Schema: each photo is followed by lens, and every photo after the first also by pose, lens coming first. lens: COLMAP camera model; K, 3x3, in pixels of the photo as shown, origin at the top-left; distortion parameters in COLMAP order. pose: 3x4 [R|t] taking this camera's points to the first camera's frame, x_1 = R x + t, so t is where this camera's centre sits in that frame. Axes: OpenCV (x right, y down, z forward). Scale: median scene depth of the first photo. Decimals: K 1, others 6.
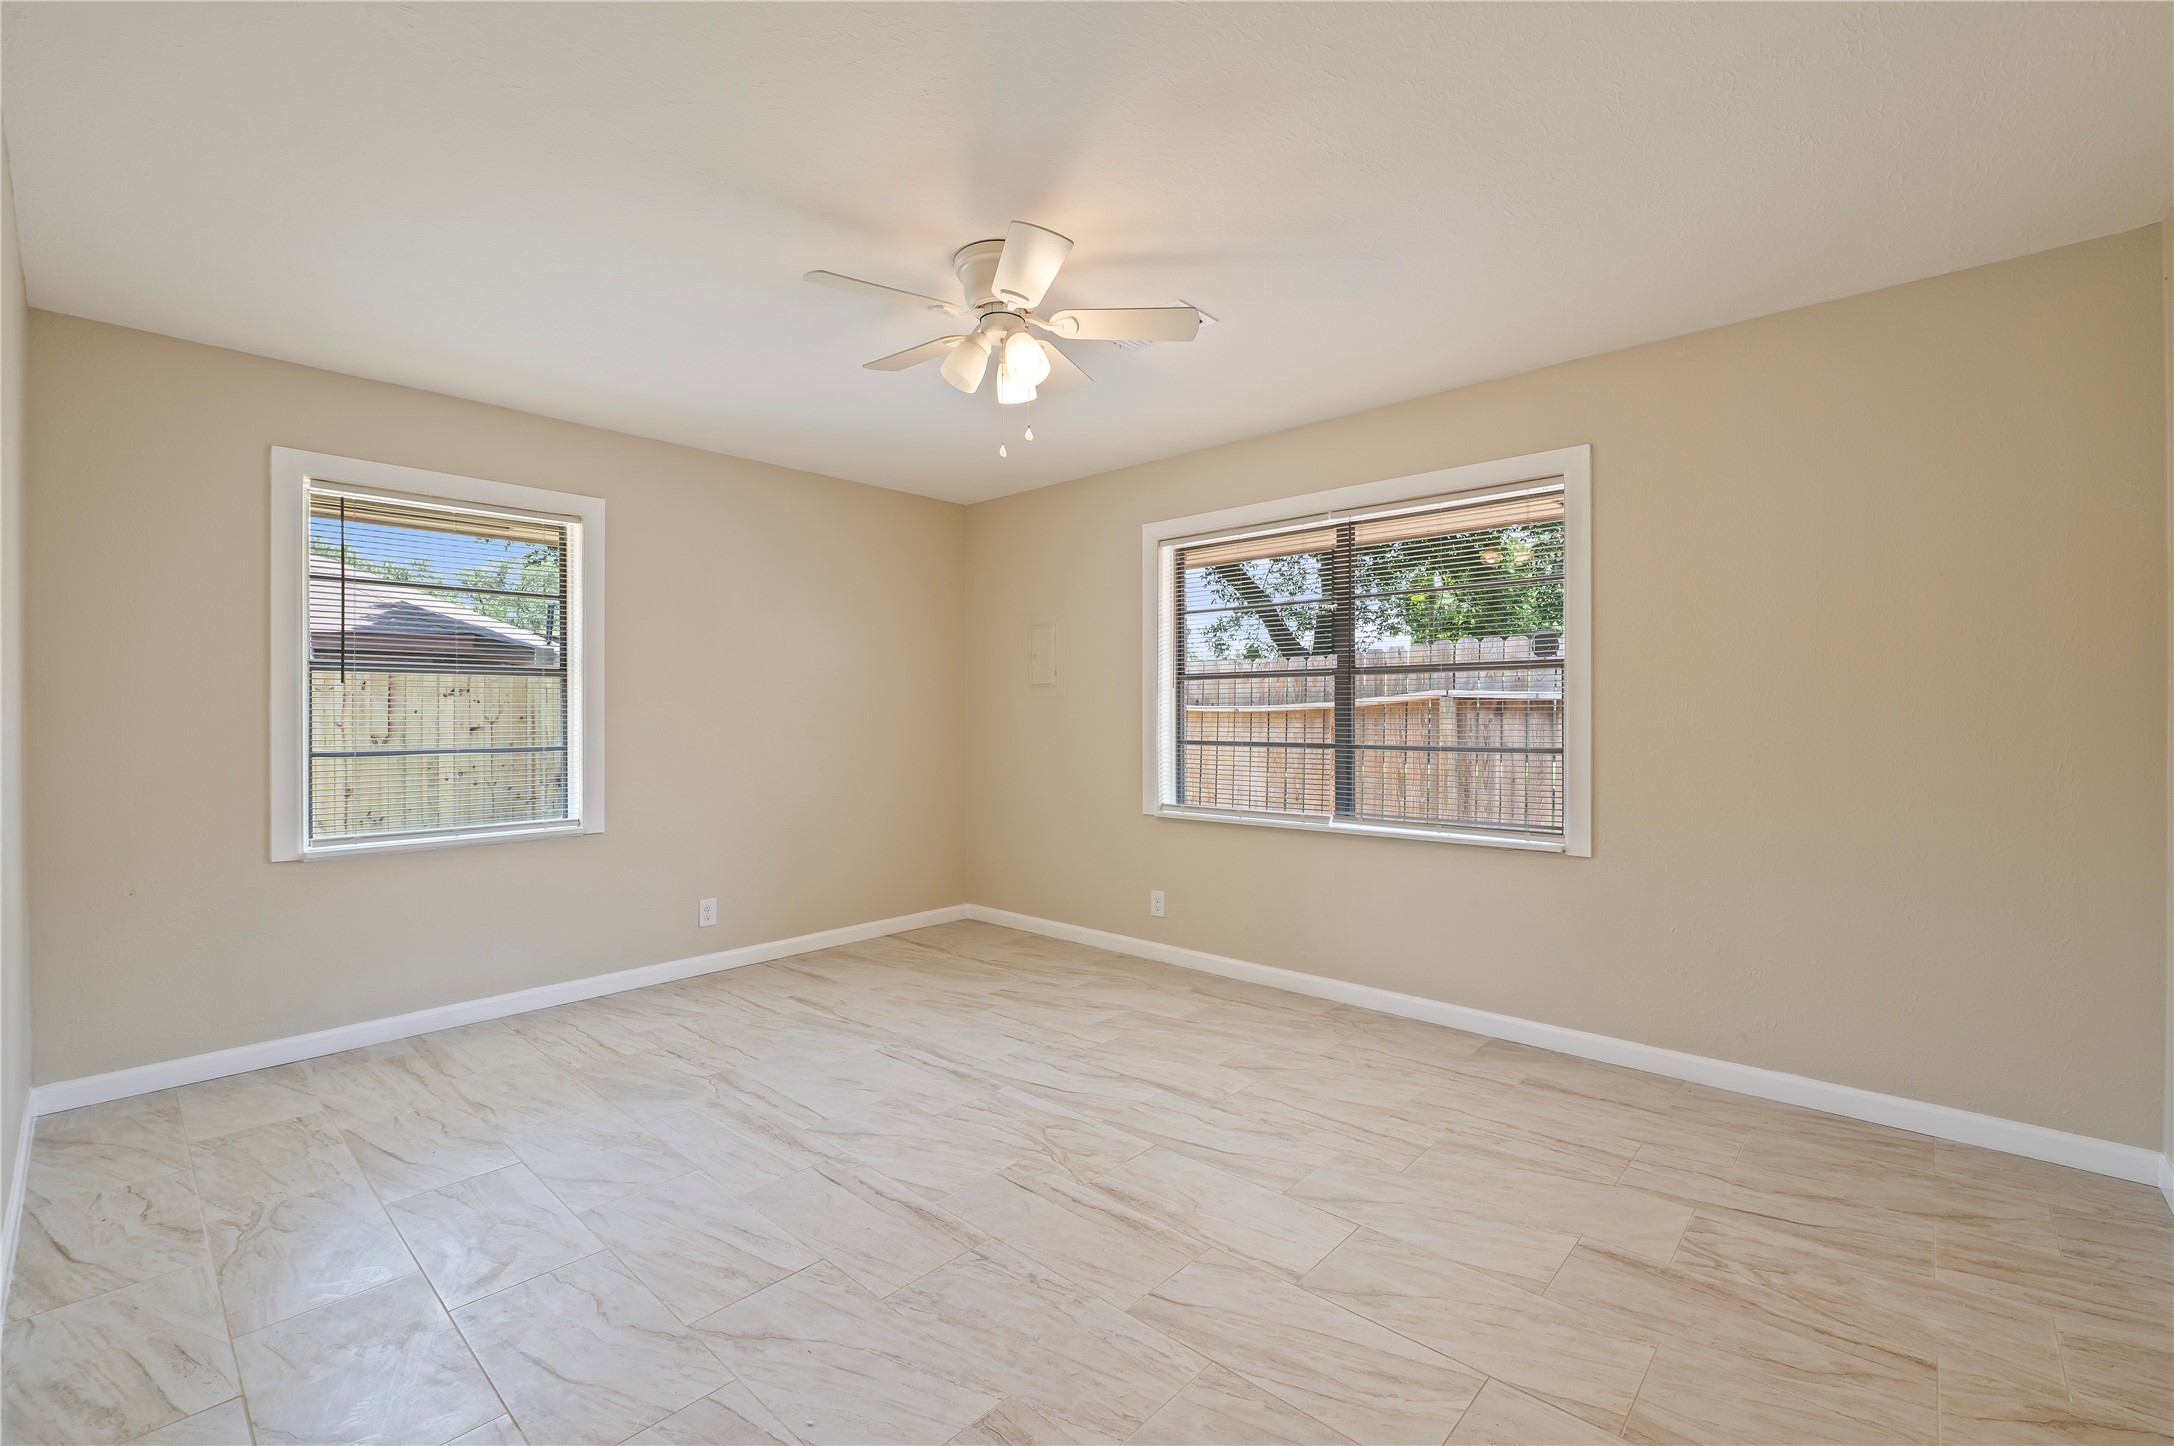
lens RADIAL K [[917.9, 0, 1085.8], [0, 917.9, 716.5], [0, 0, 1]] dist [-0.009042, 0.000074]
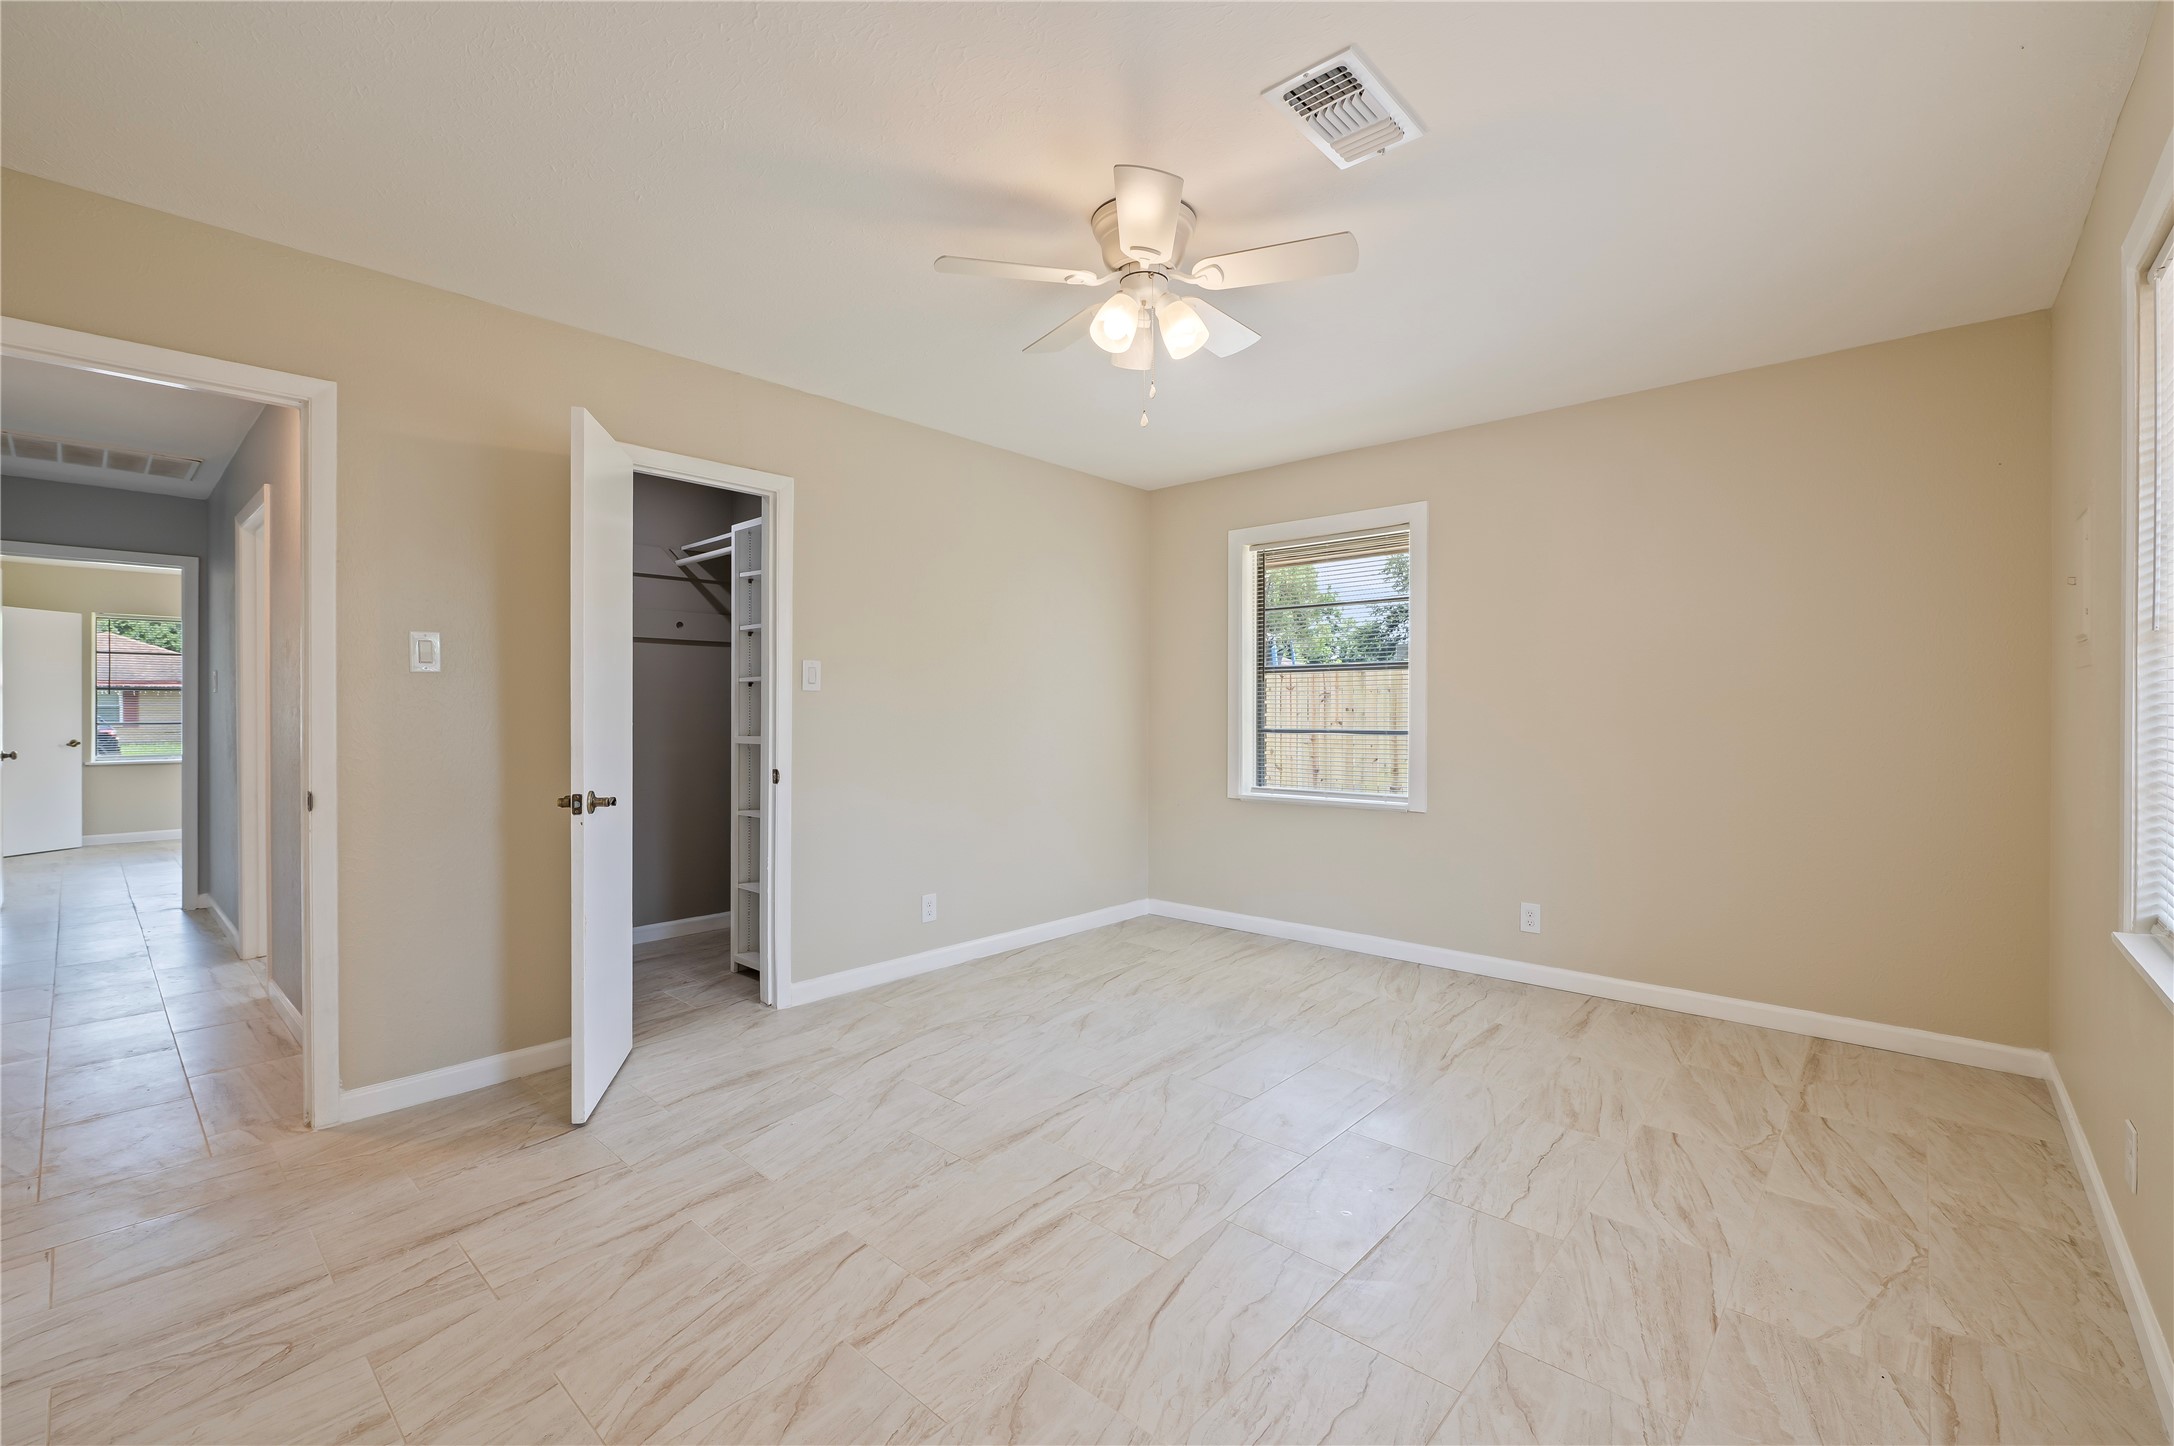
lens RADIAL K [[917.9, 0, 1082.3], [0, 917.9, 719.8], [0, 0, 1]] dist [-0.009042, 0.000074]
pose [[0.001848, 0.012829, -0.999916, 0.630934], [0.001674, 0.999916, 0.012832, 0.005415], [0.999997, -0.001697, 0.001827, 0.701898]]
